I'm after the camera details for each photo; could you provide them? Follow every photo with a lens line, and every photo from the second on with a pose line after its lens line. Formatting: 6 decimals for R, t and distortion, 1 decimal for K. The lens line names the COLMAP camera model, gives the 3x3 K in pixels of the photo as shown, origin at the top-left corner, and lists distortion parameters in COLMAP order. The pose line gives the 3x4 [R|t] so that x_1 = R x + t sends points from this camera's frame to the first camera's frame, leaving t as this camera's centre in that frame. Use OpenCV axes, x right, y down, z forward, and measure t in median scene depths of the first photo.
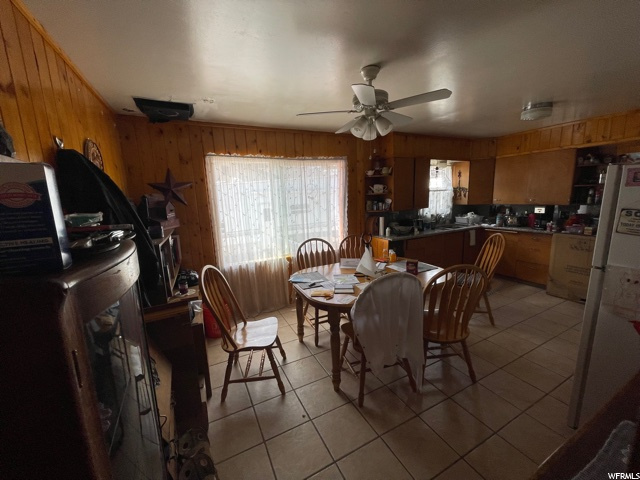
lens RADIAL K [[258.4, 0, 320.0], [0, 258.4, 240.0], [0, 0, 1]] dist [-0.000615, -0.000119]
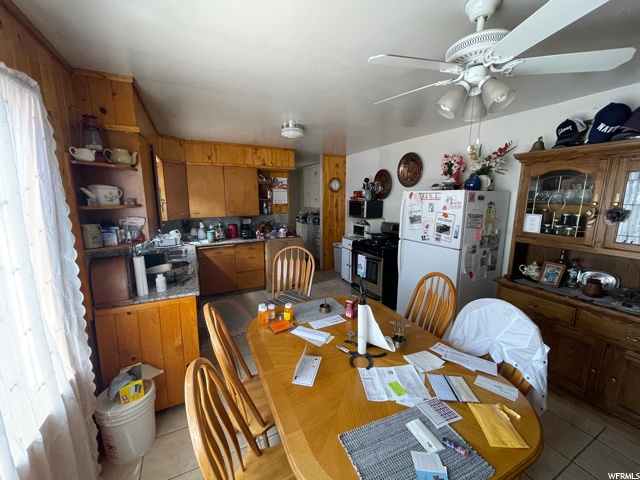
lens RADIAL K [[258.4, 0, 320.0], [0, 258.4, 240.0], [0, 0, 1]] dist [-0.000615, -0.000119]
pose [[0.002989, -0.131679, 0.991288, -0.218212], [0.176243, 0.975845, 0.129096, -0.122207], [-0.984342, 0.174321, 0.026124, 0.675126]]
